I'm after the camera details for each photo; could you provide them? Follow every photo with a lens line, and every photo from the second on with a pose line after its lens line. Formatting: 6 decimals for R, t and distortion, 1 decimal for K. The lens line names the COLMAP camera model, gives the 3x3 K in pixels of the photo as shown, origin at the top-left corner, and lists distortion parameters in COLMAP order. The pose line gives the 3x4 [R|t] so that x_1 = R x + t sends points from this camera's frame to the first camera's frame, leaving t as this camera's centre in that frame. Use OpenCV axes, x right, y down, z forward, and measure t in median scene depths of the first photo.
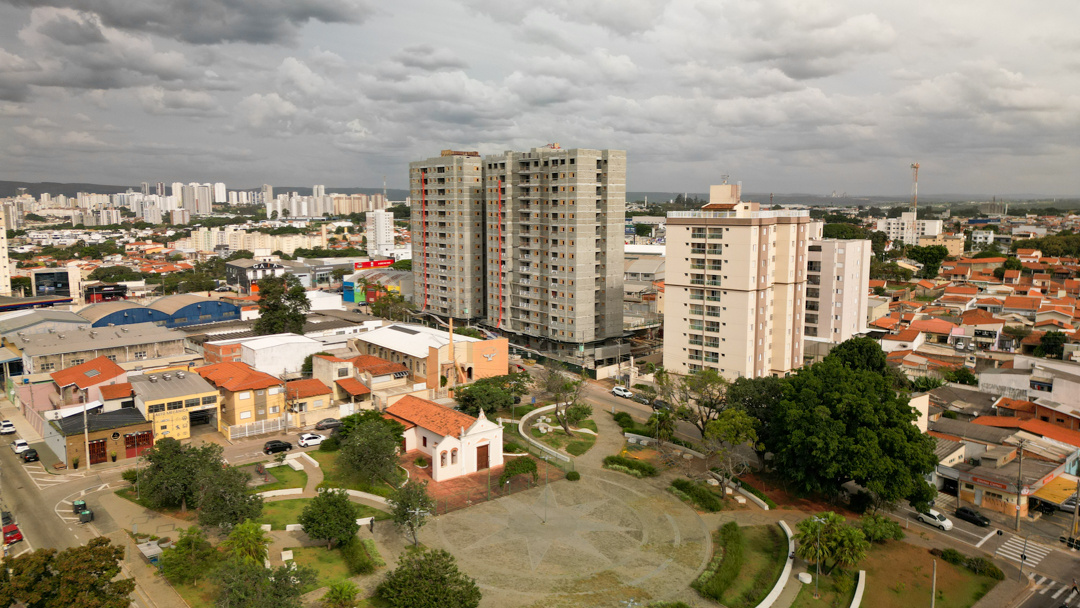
lens RADIAL K [[751.6, 0, 545.0], [0, 751.6, 302.2], [0, 0, 1]] dist [0.081571, -0.077197]
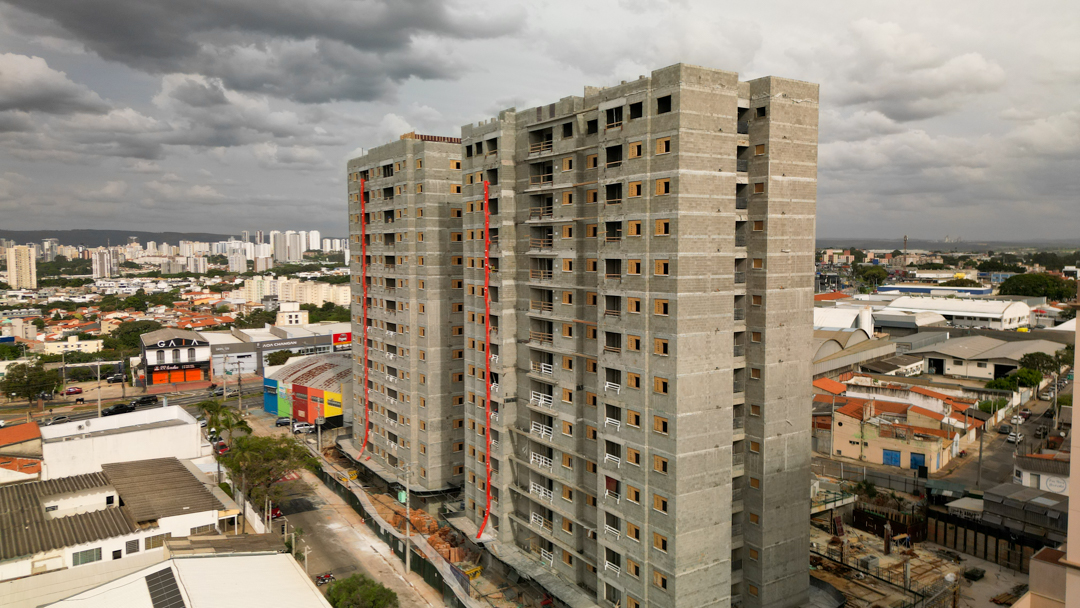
lens RADIAL K [[751.6, 0, 545.0], [0, 751.6, 302.2], [0, 0, 1]] dist [0.081571, -0.077197]
pose [[0.993177, 0.005433, -0.116493, 0.020655], [-0.012506, 0.998116, -0.060071, -0.071223], [0.115947, 0.061118, 0.991373, 0.600950]]
